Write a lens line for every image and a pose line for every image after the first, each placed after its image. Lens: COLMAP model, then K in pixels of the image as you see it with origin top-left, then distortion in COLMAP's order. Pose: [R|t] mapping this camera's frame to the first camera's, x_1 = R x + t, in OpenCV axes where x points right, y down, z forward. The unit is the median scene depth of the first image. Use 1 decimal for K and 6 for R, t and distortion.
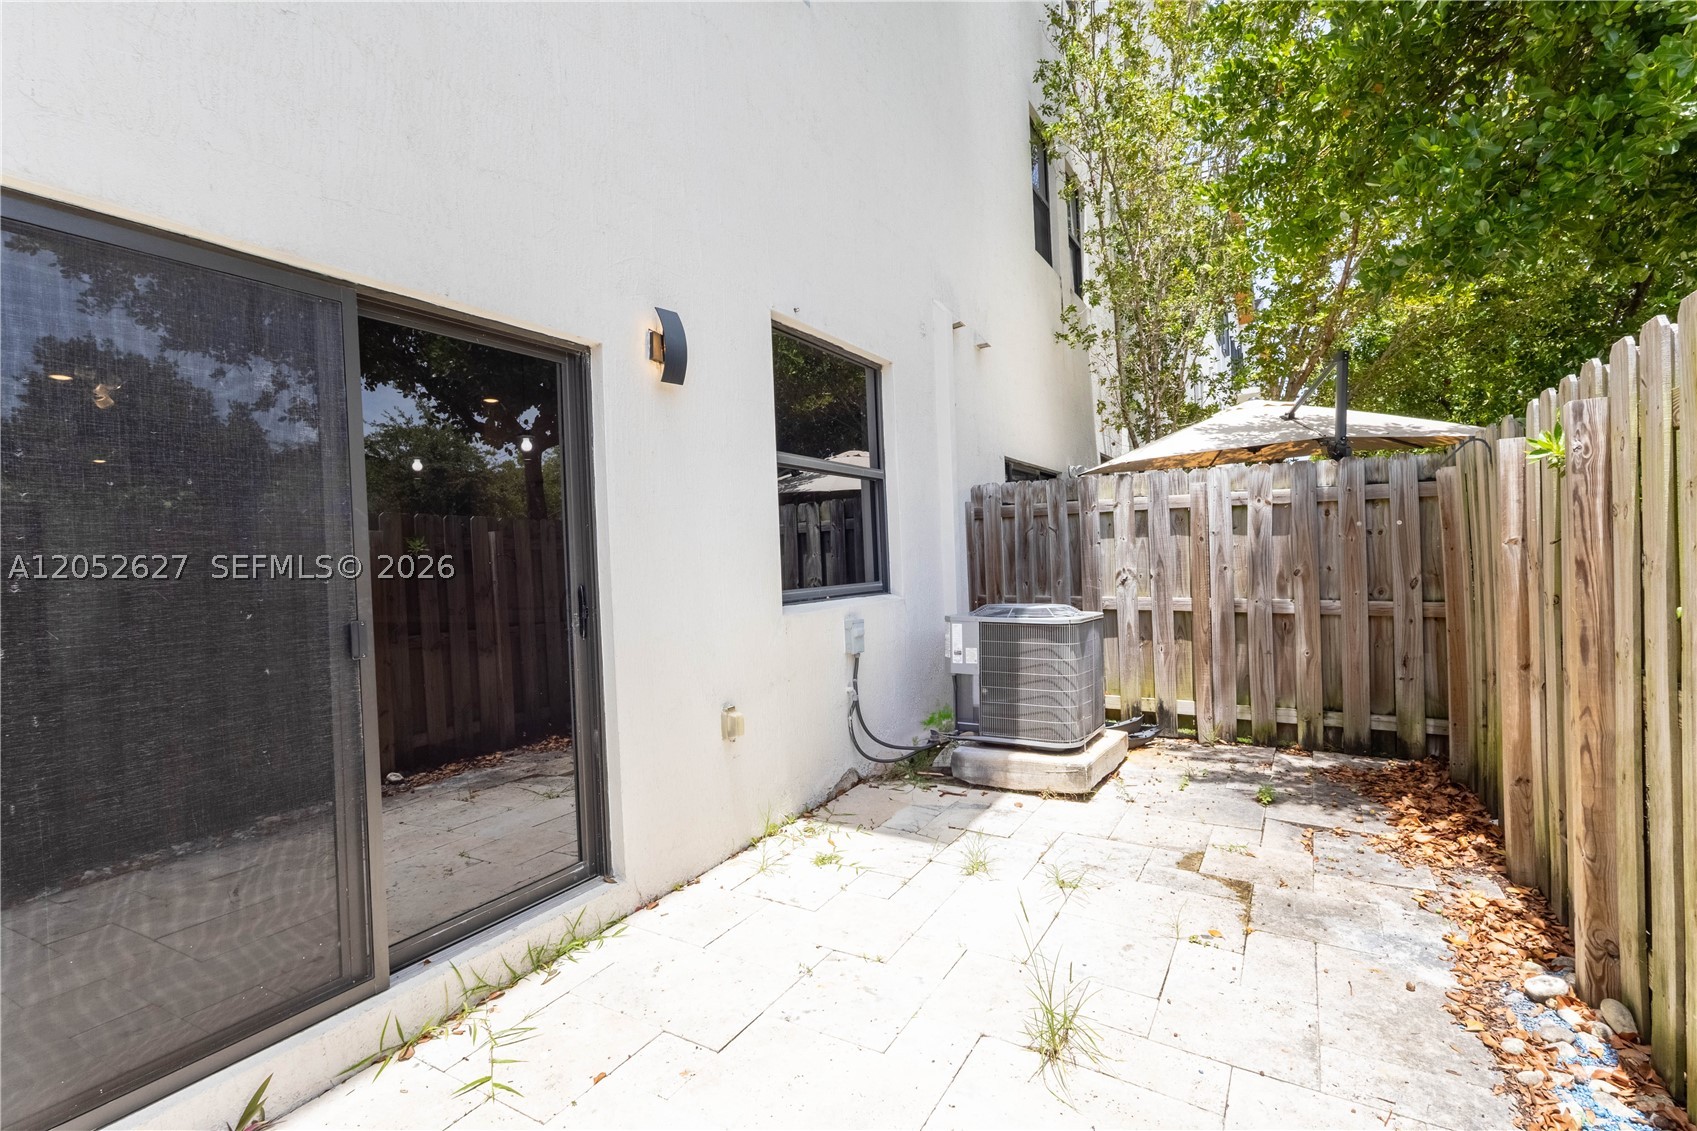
lens RADIAL K [[779.3, 0, 852.9], [0, 779.3, 566.3], [0, 0, 1]] dist [0.000169, 0.004030]
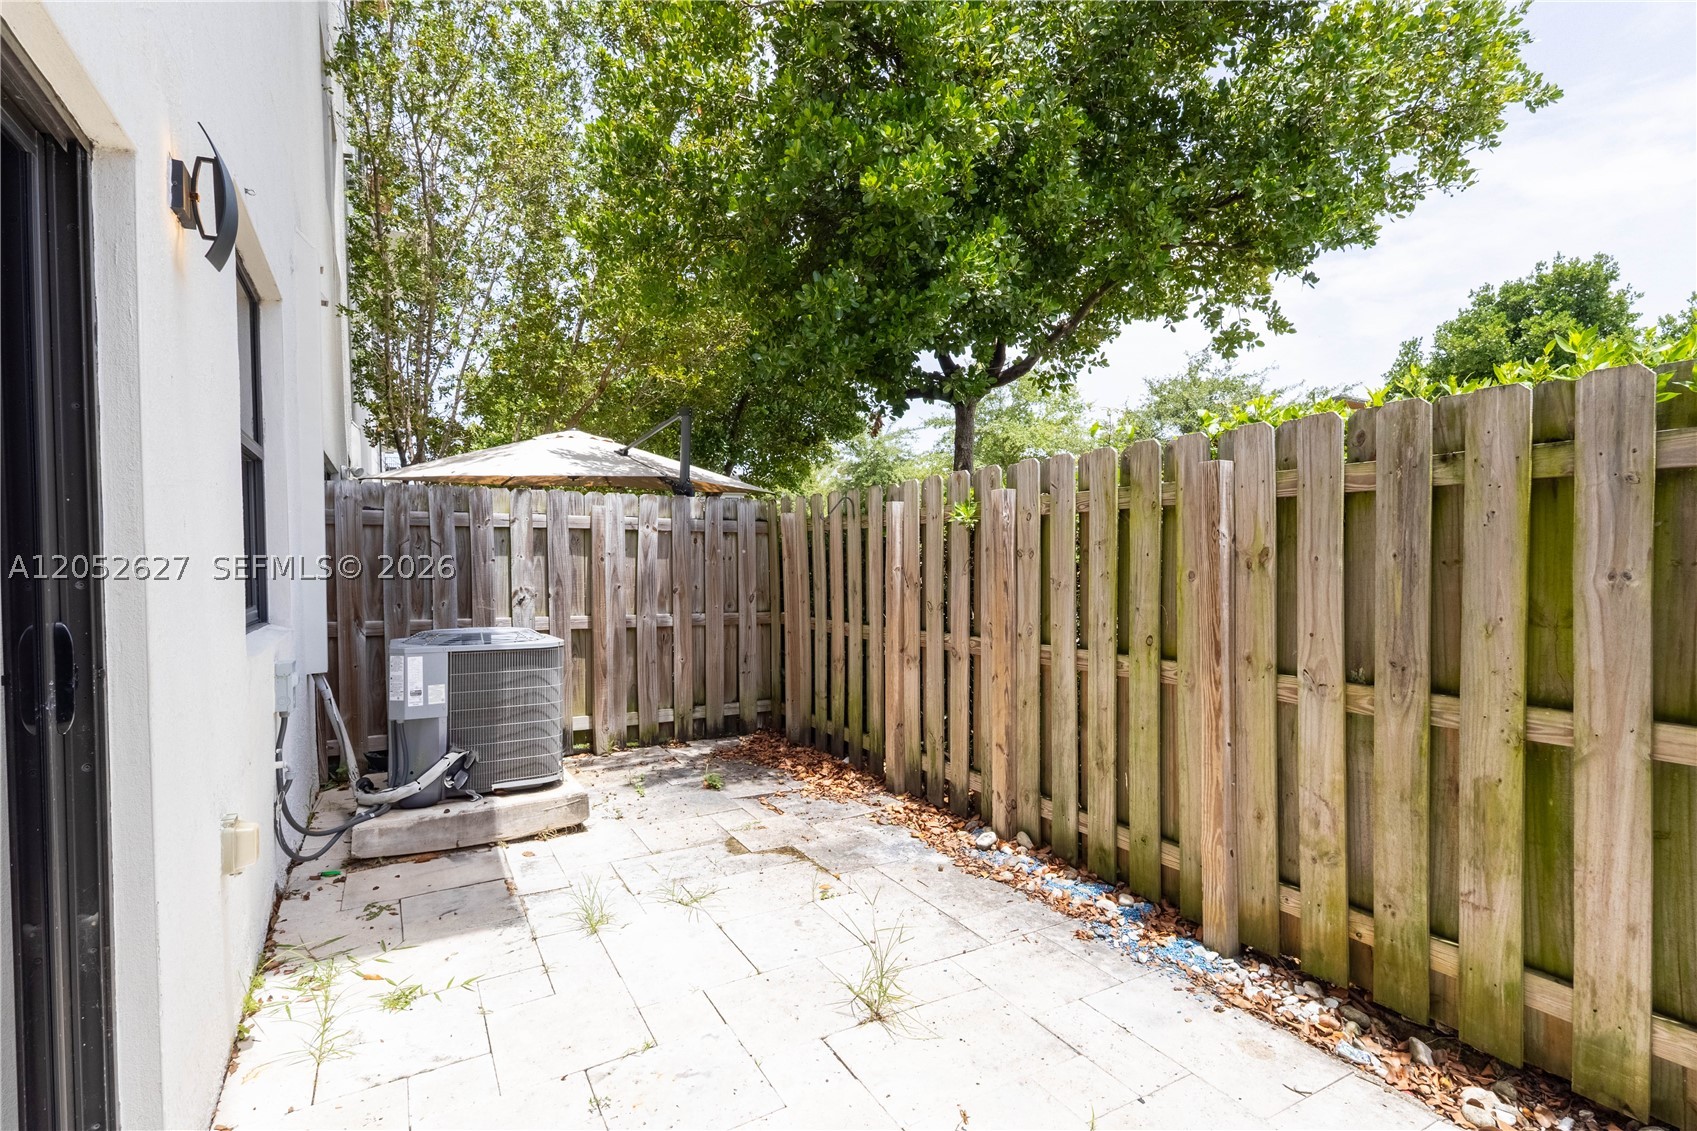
lens RADIAL K [[779.3, 0, 852.9], [0, 779.3, 566.3], [0, 0, 1]] dist [0.000169, 0.004030]
pose [[0.486585, 0.023027, 0.873330, -0.348602], [0.000118, 0.999651, -0.026424, 0.002295], [-0.873633, 0.012960, 0.486412, 0.218544]]
